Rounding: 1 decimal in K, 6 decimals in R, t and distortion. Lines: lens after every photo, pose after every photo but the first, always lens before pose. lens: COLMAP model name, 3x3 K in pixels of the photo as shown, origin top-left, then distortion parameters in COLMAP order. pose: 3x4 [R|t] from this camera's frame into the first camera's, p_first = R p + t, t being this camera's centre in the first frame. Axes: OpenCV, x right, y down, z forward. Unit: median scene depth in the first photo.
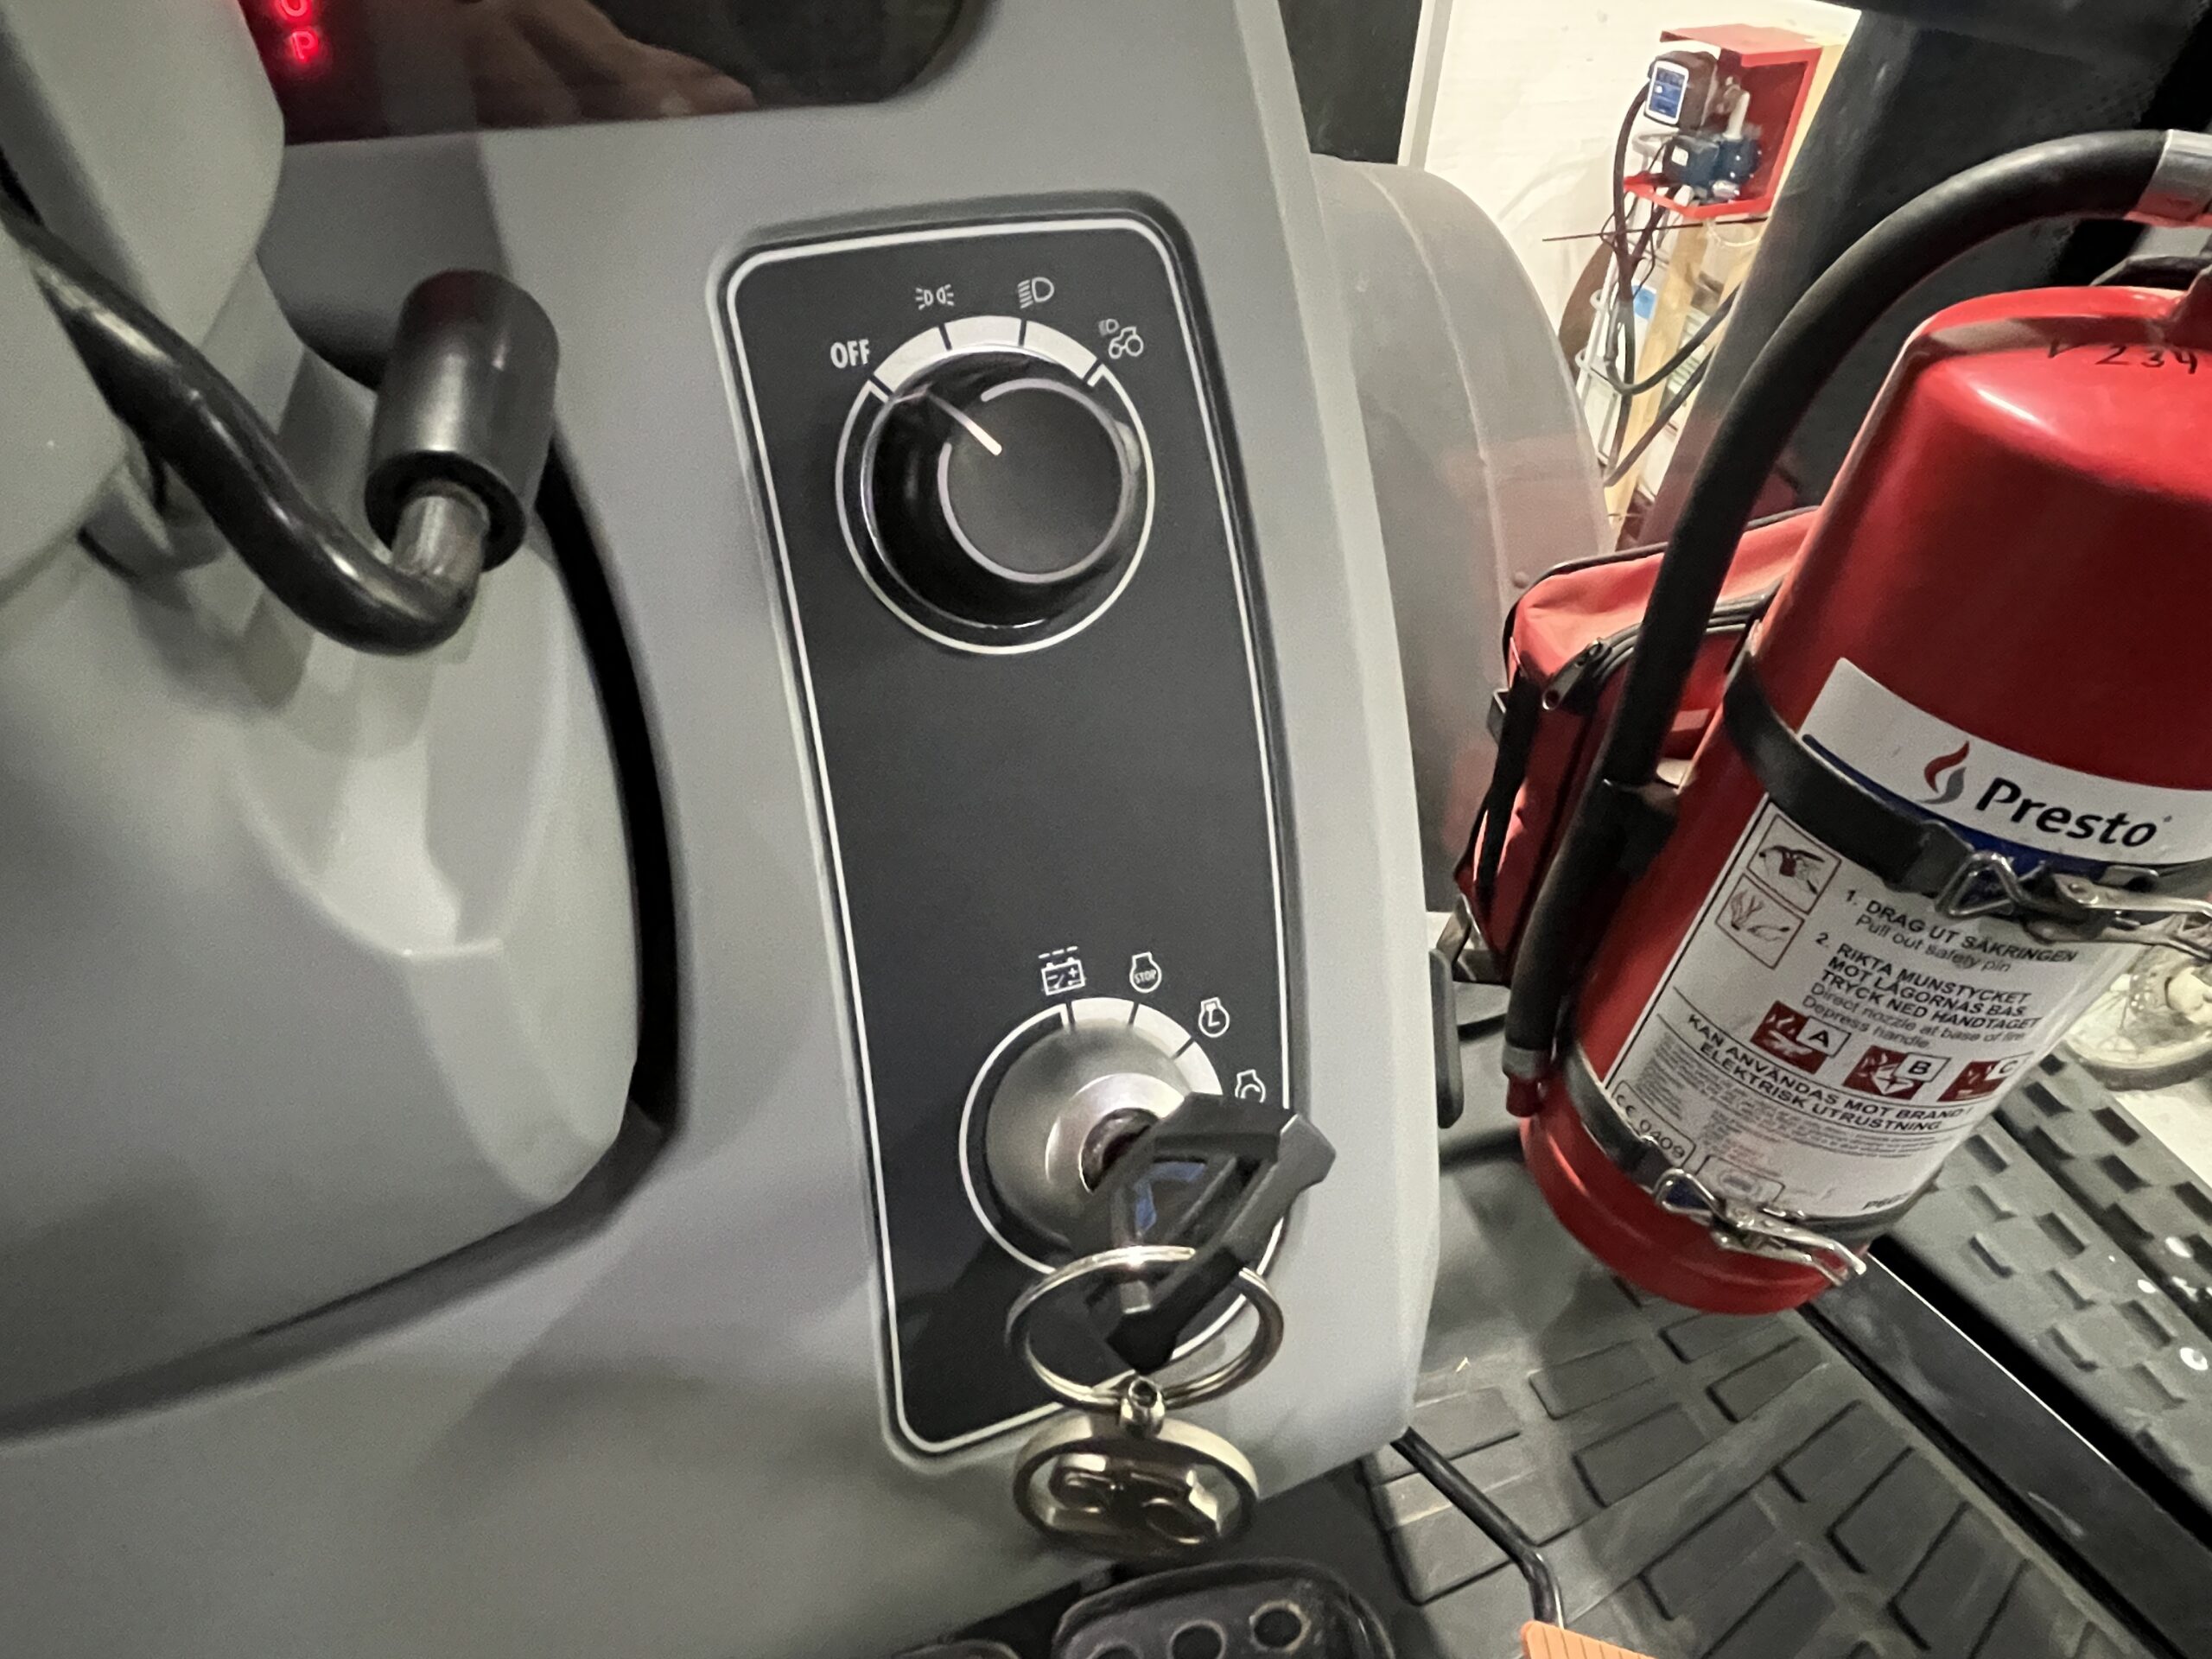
lens RADIAL K [[1223.9, 0, 1105.6], [0, 1223.9, 829.7], [0, 0, 1]] dist [0.000416, 0.000278]
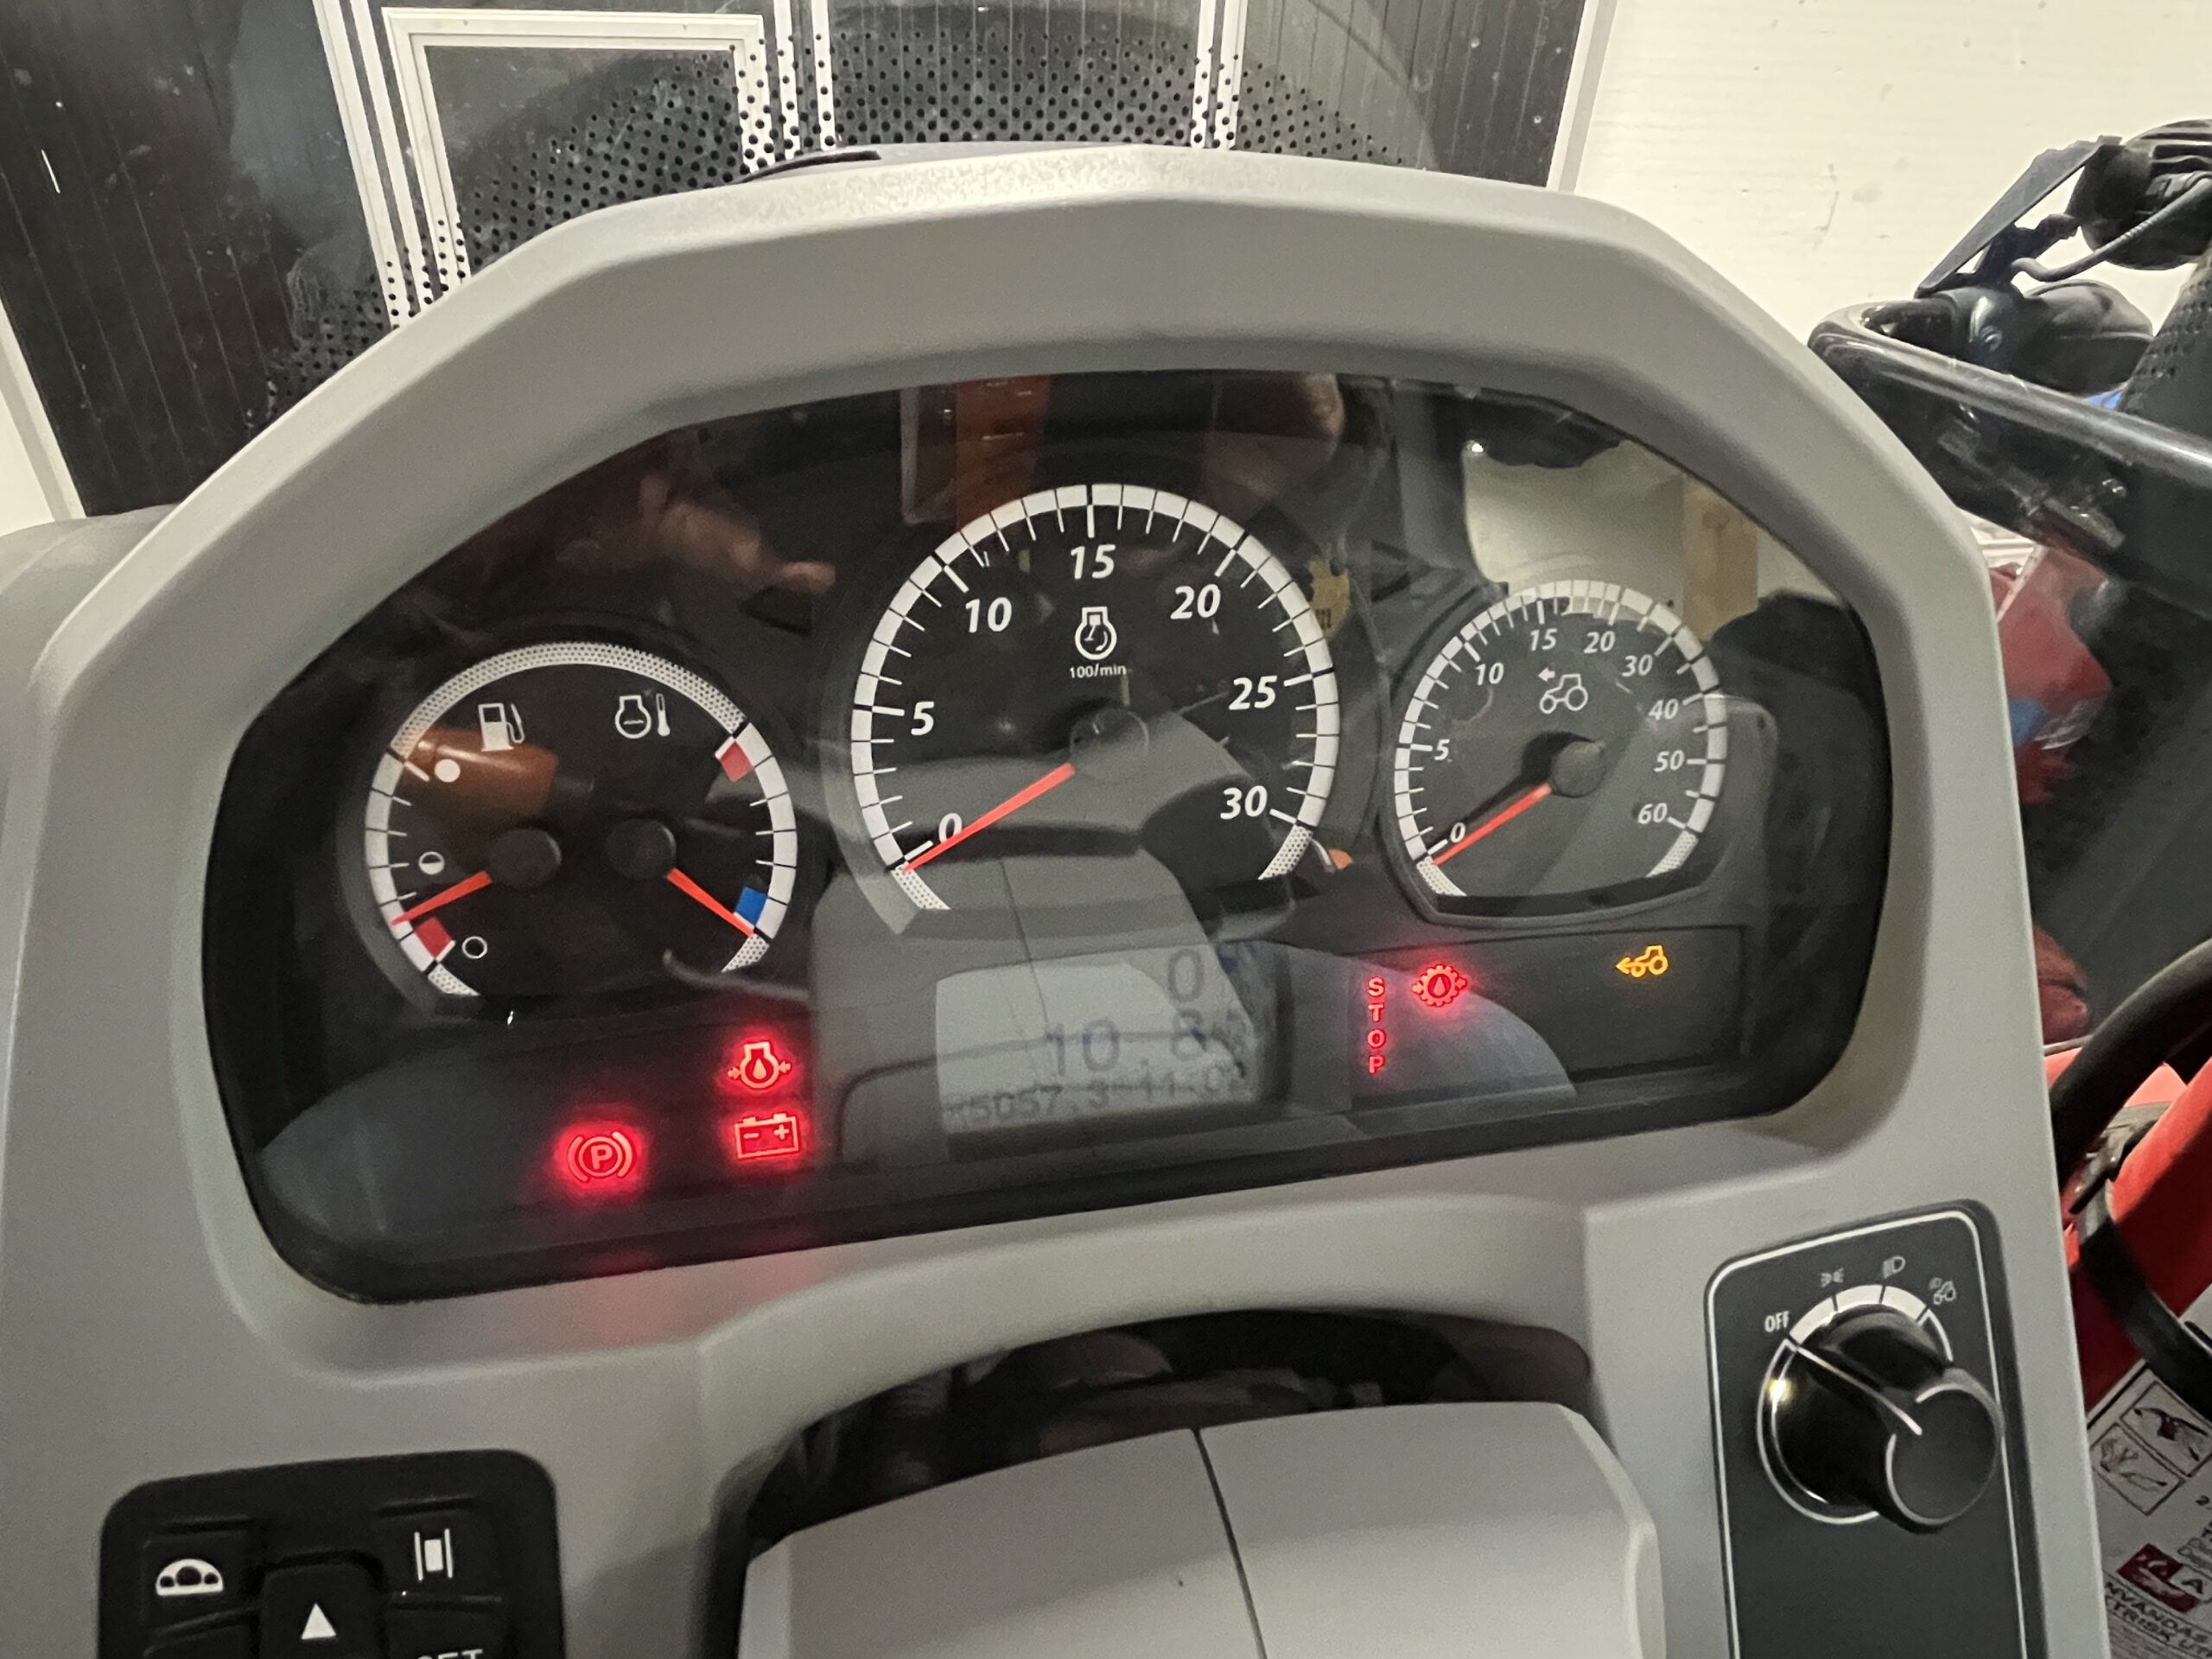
lens RADIAL K [[1223.9, 0, 1109.6], [0, 1223.9, 830.4], [0, 0, 1]] dist [0.000416, 0.000278]
pose [[0.998303, 0.054321, -0.020978, -0.413207], [-0.056708, 0.988763, -0.138319, -0.302292], [0.013229, 0.139274, 0.990166, -0.195615]]
